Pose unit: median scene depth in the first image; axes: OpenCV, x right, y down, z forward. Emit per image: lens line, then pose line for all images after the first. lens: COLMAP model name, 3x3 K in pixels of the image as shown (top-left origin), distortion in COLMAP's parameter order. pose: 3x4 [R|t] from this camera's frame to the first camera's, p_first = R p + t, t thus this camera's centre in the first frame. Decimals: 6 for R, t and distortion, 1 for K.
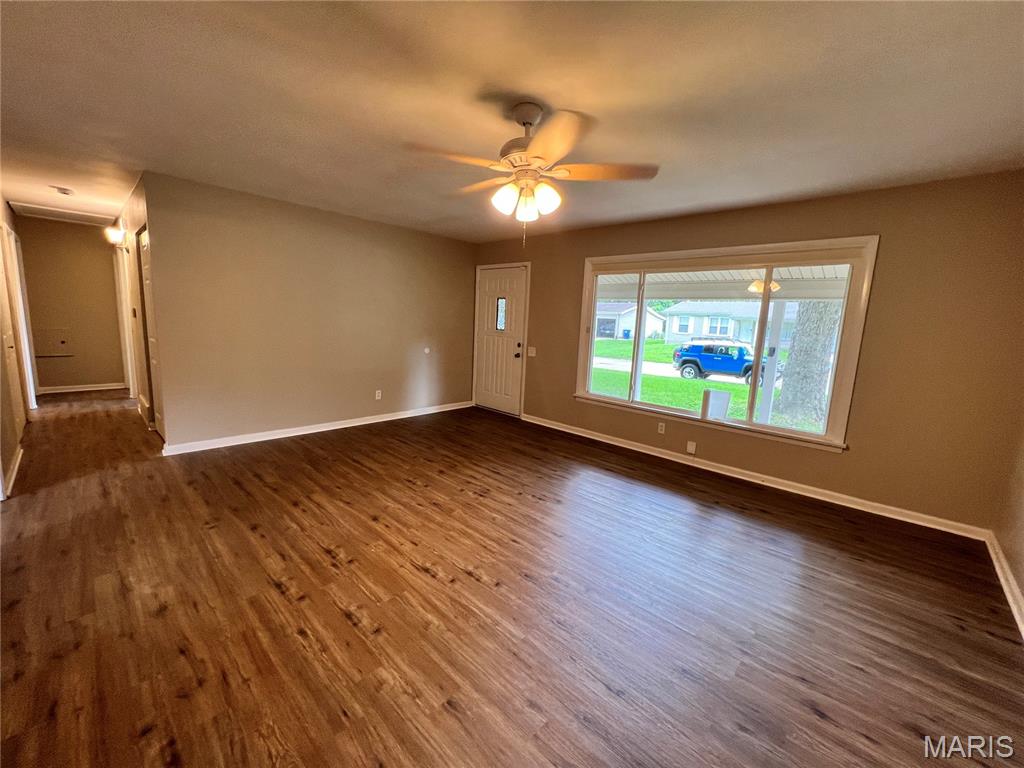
lens RADIAL K [[410.1, 0, 513.9], [0, 410.1, 377.2], [0, 0, 1]] dist [-0.002004, 0.000898]
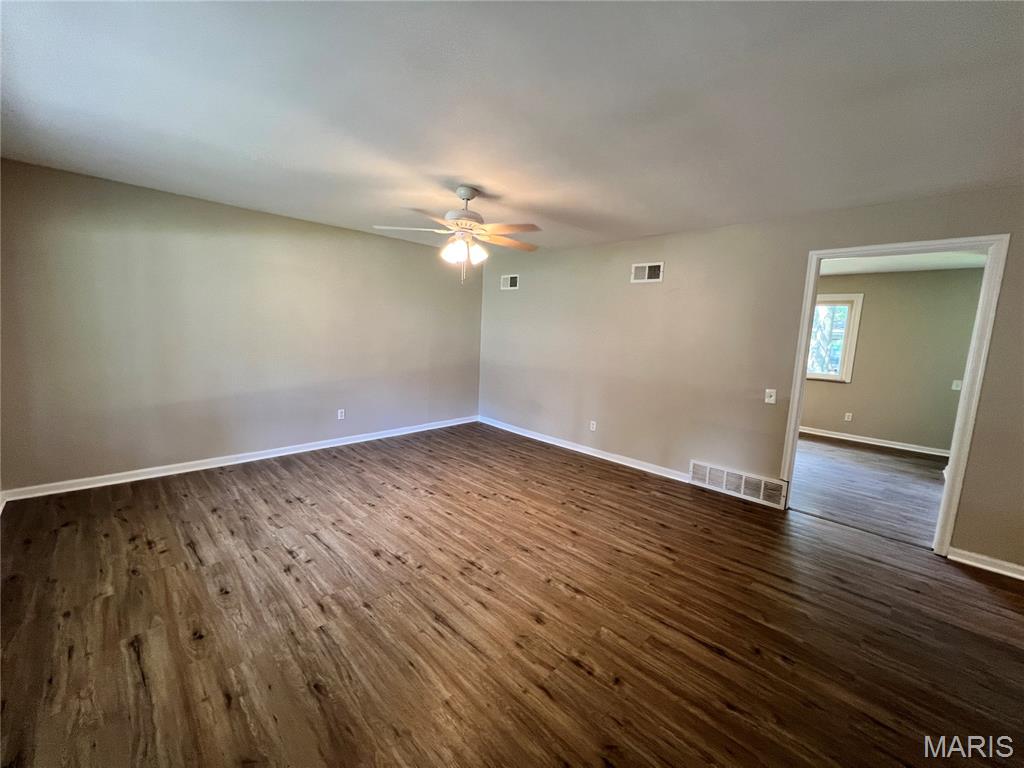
lens RADIAL K [[410.1, 0, 510.2], [0, 410.1, 384.3], [0, 0, 1]] dist [-0.002004, 0.000898]
pose [[-0.995569, -0.091660, 0.020997, -0.148064], [-0.082403, 0.957969, 0.274781, -0.282339], [-0.045301, 0.271834, -0.961277, 1.791336]]
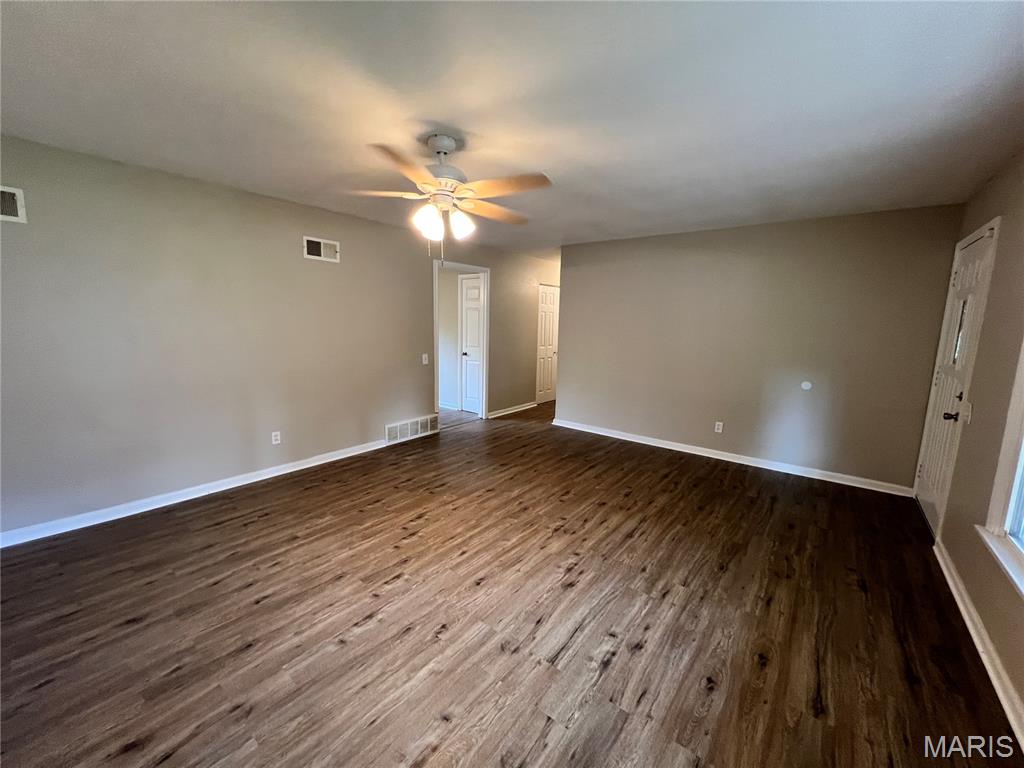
lens RADIAL K [[410.1, 0, 511.6], [0, 410.1, 386.8], [0, 0, 1]] dist [-0.002004, 0.000898]
pose [[0.088403, 0.117787, -0.989096, 0.828368], [-0.158100, 0.982055, 0.102818, -0.105206], [0.983458, 0.147287, 0.105438, 0.822513]]
